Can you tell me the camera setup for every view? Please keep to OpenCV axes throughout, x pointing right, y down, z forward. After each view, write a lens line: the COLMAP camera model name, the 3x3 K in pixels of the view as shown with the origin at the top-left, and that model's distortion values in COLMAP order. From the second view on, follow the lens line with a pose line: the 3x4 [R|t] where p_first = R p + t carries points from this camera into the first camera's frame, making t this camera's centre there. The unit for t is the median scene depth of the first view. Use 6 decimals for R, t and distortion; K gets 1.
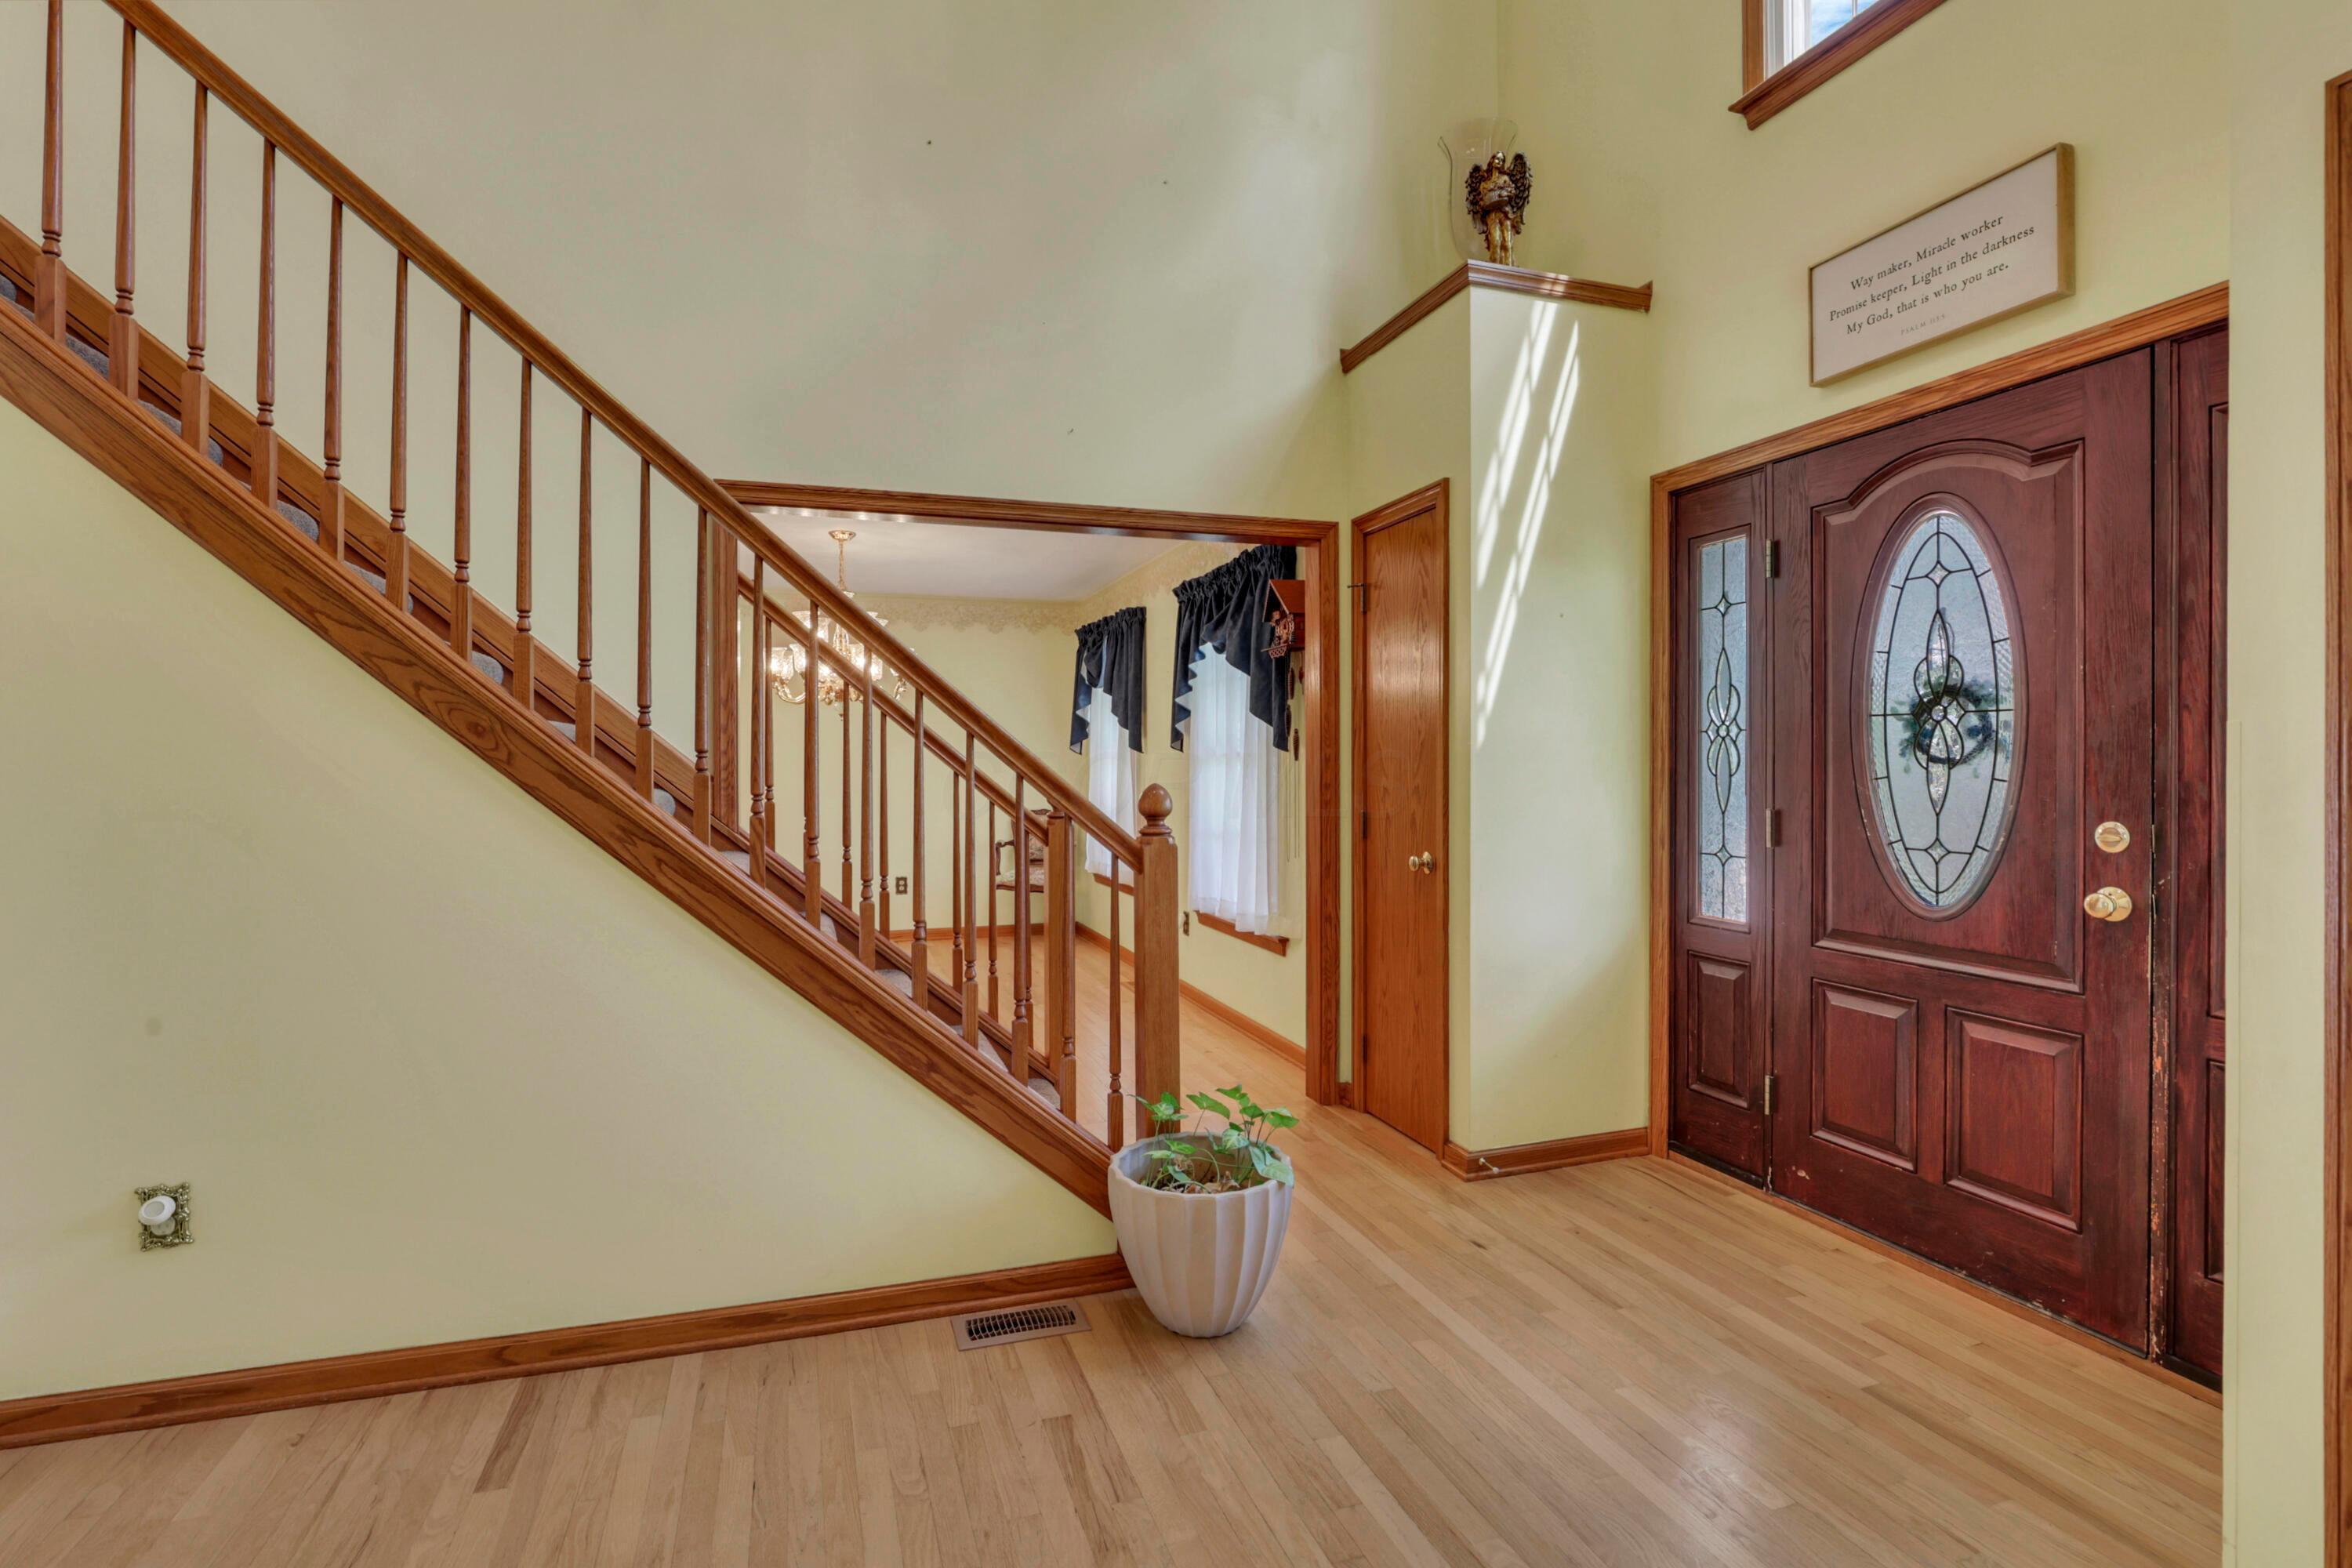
lens RADIAL K [[1097.1, 0, 1171.1], [0, 1097.1, 762.8], [0, 0, 1]] dist [-0.028715, 0.005385]
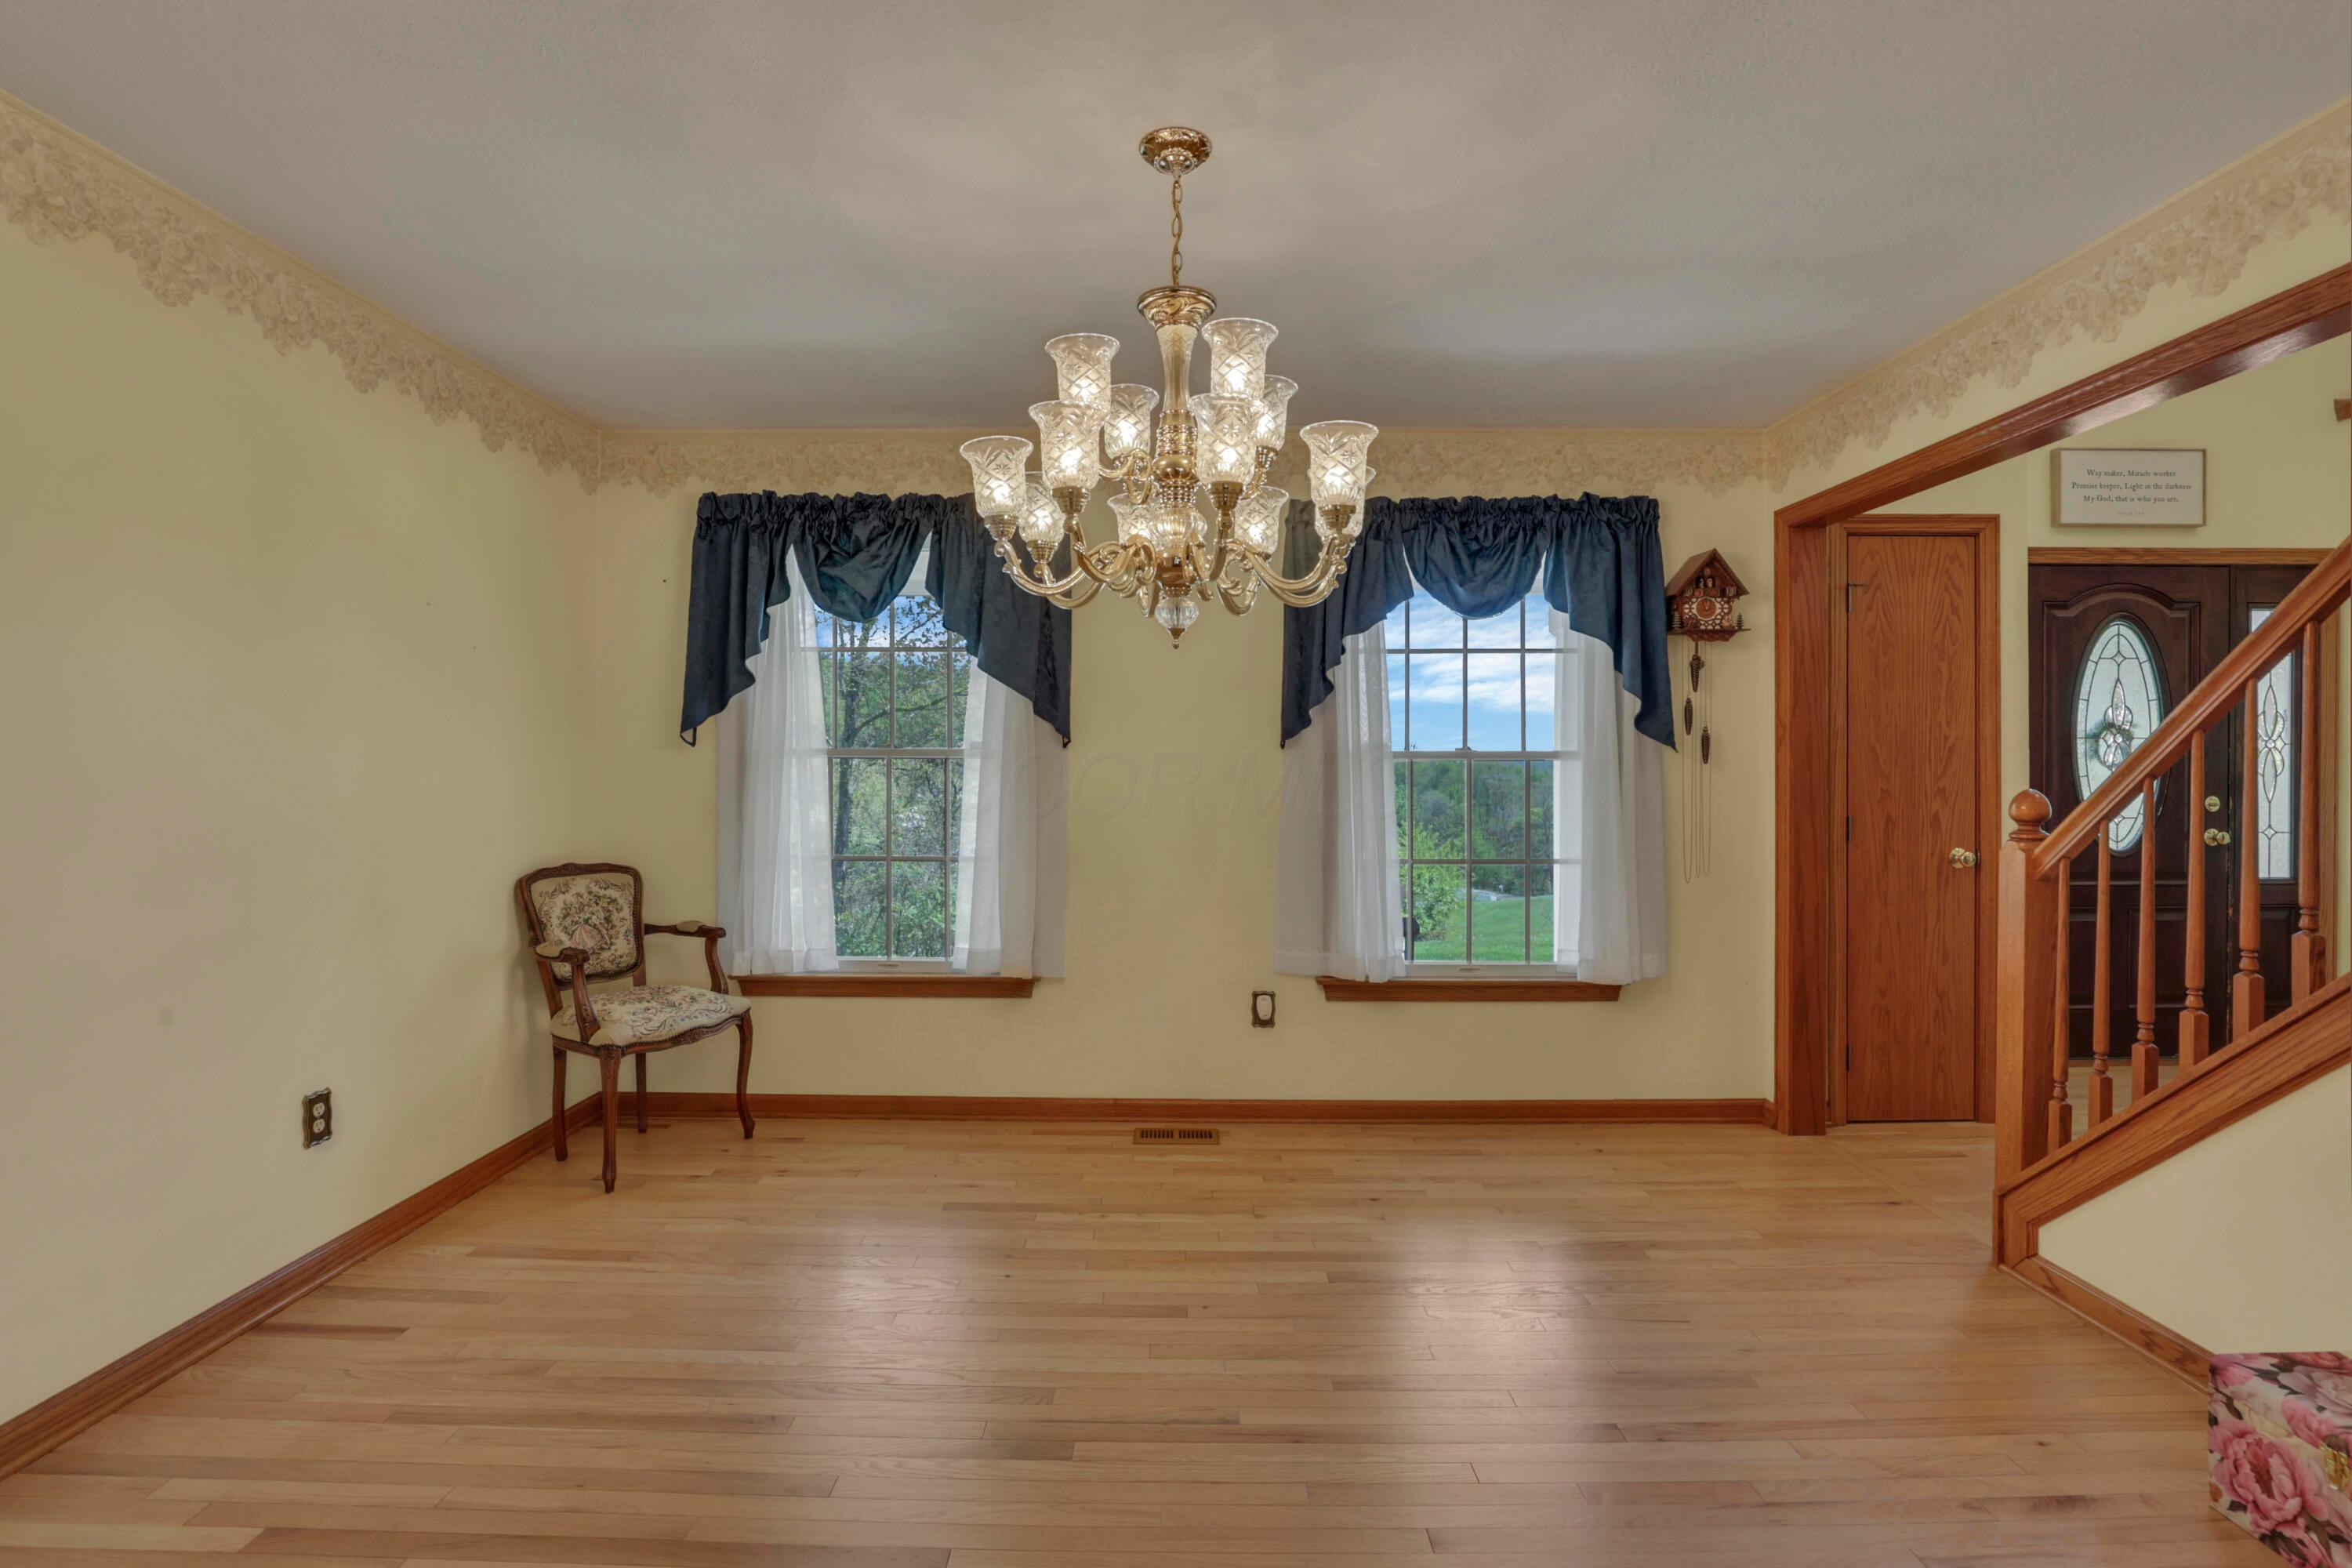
lens RADIAL K [[1097.1, 0, 1171.0], [0, 1097.1, 778.6], [0, 0, 1]] dist [-0.028715, 0.005385]
pose [[0.308504, 0.009230, 0.951178, -1.407134], [0.003161, 0.999937, -0.010728, 0.031489], [-0.951218, 0.006316, 0.308455, 1.932270]]
